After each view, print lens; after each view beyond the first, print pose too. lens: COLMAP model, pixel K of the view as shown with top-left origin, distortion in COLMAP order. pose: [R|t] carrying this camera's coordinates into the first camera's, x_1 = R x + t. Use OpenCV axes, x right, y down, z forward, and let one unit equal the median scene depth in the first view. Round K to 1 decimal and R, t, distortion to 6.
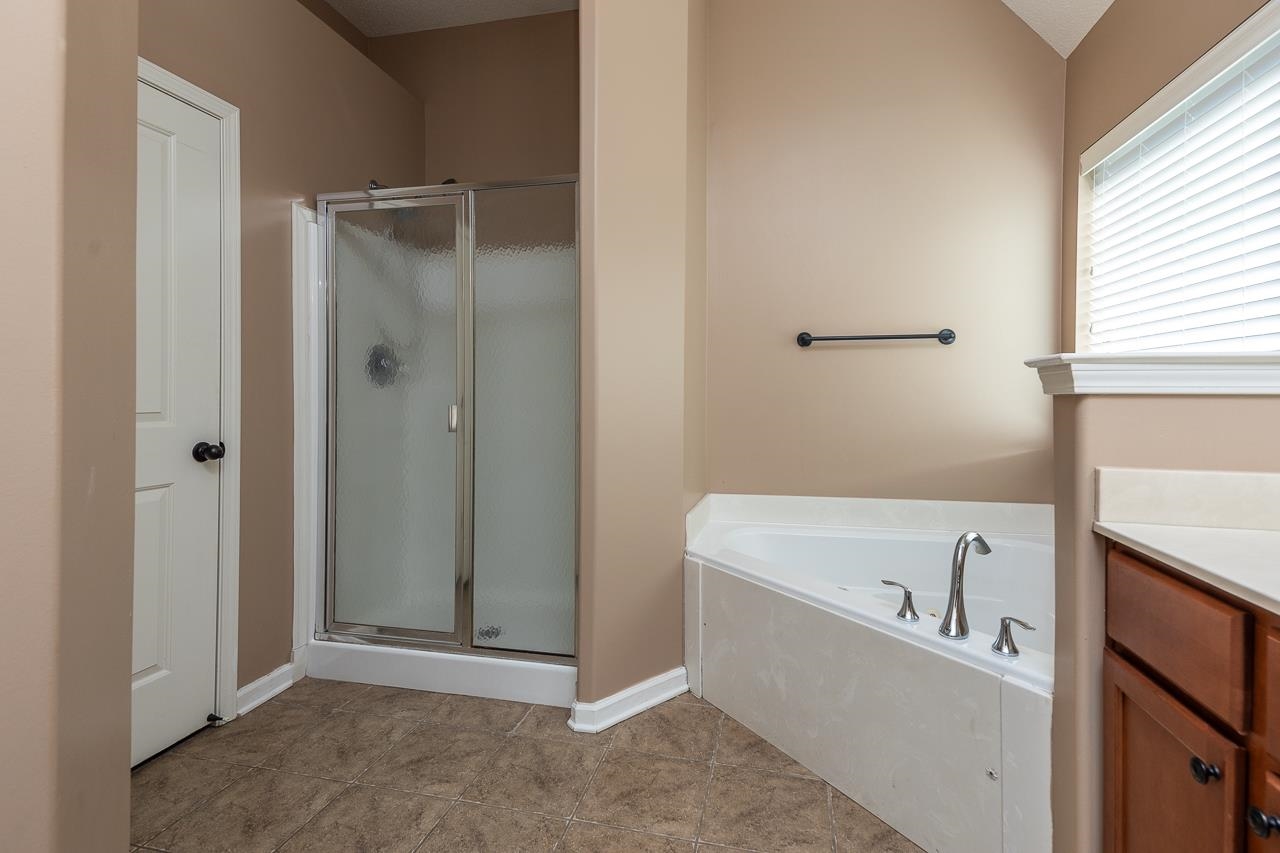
lens RADIAL K [[610.2, 0, 638.0], [0, 610.2, 396.6], [0, 0, 1]] dist [0.057732, -0.025001]
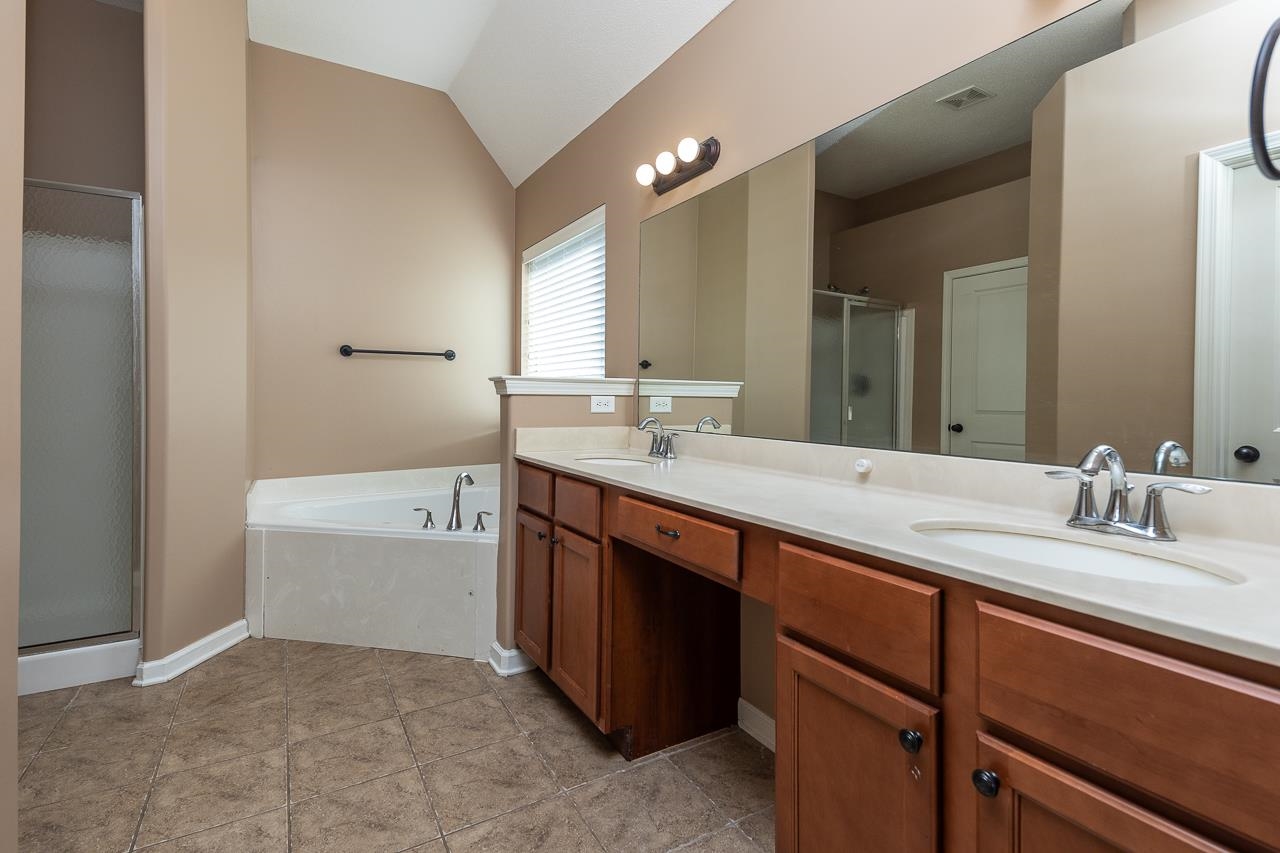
lens RADIAL K [[610.2, 0, 638.0], [0, 610.2, 396.6], [0, 0, 1]] dist [0.057732, -0.025001]
pose [[0.720744, 0.001039, 0.693201, -0.262500], [-0.001263, 0.999999, -0.000186, 0.002114], [-0.693200, -0.000741, 0.720745, -0.499331]]
